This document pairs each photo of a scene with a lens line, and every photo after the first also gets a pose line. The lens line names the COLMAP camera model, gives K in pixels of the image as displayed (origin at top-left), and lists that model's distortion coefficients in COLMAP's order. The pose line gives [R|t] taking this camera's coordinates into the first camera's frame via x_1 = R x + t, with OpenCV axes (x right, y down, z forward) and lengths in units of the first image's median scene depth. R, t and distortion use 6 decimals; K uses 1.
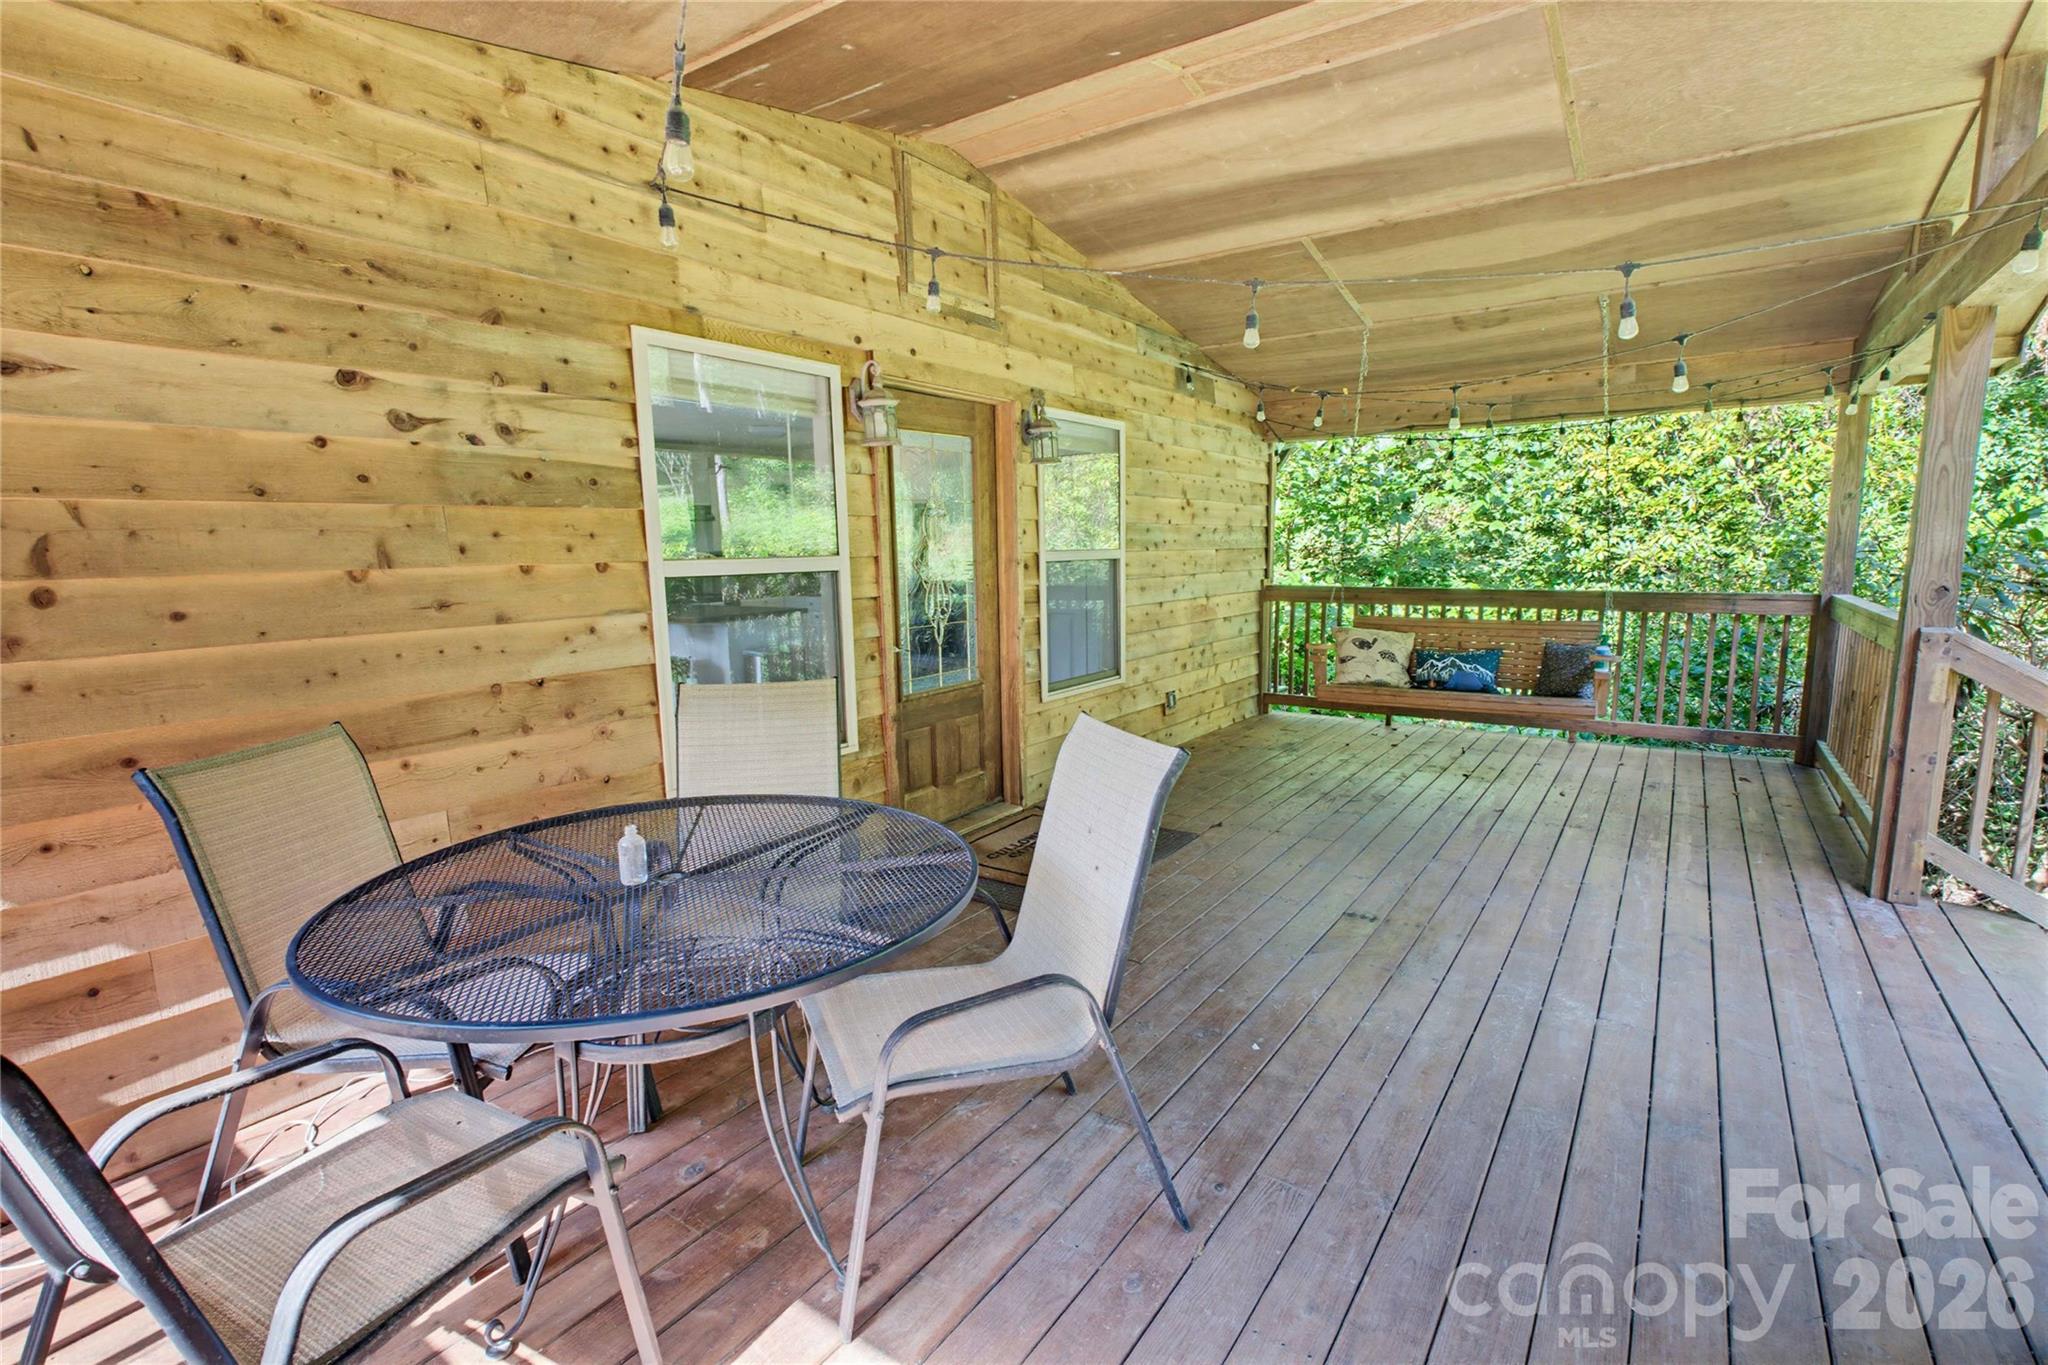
lens RADIAL K [[987.6, 0, 1024.5], [0, 987.6, 686.6], [0, 0, 1]] dist [-0.004202, 0.000377]
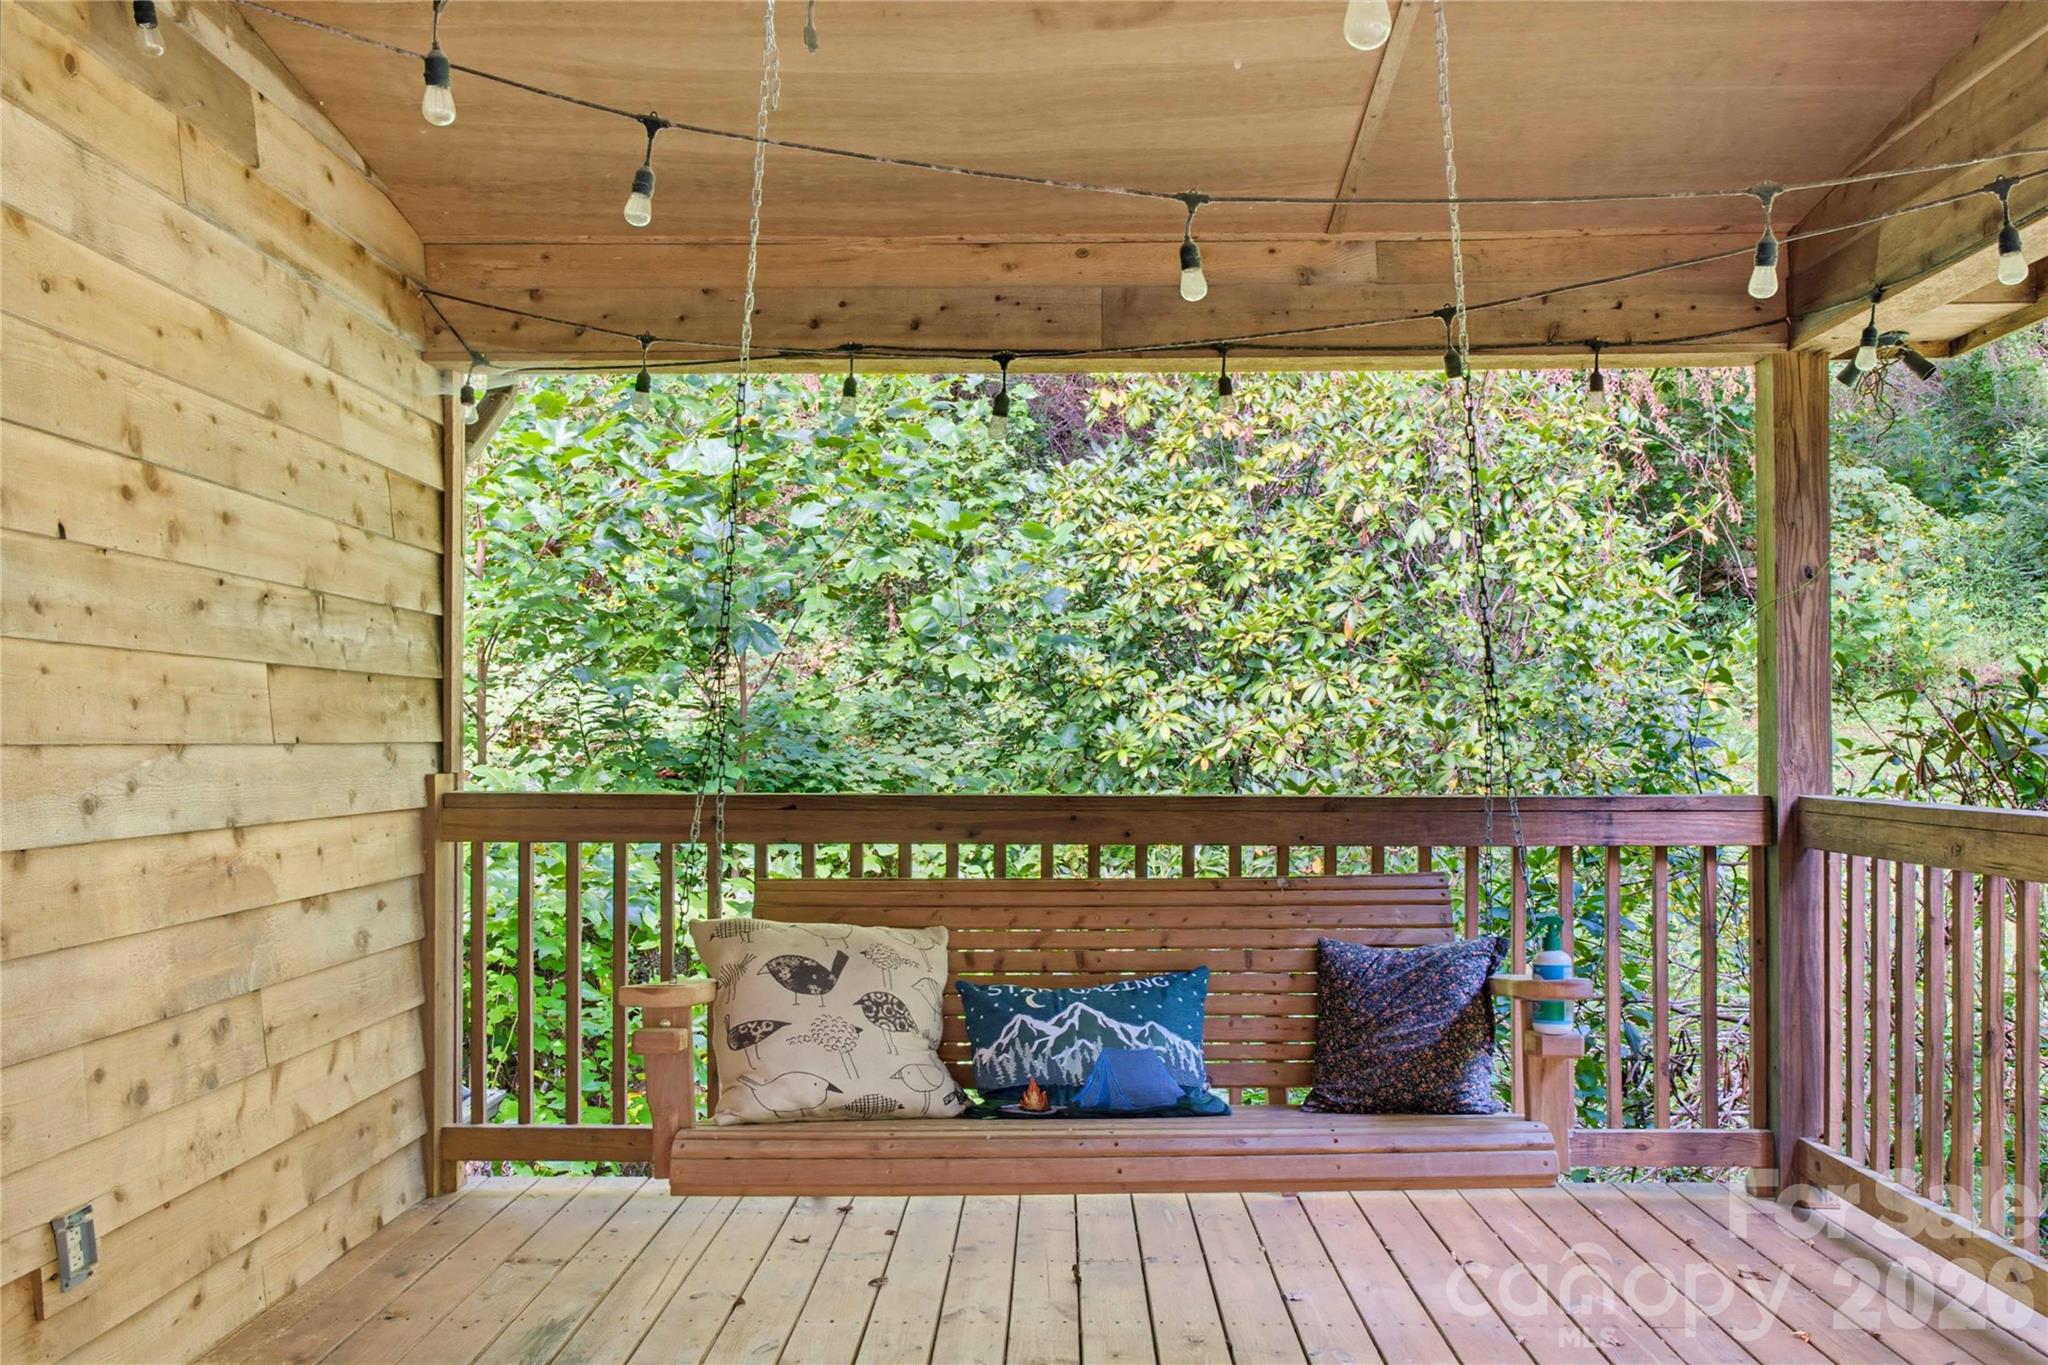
lens RADIAL K [[1752.3, 0, 1057.9], [0, 1752.3, 725.6], [0, 0, 1]] dist [0.012762, -0.004482]
pose [[0.826974, 0.016556, 0.561996, 0.095201], [0.070956, 0.988501, -0.133532, -0.036013], [-0.557745, 0.150305, 0.816290, 0.449279]]
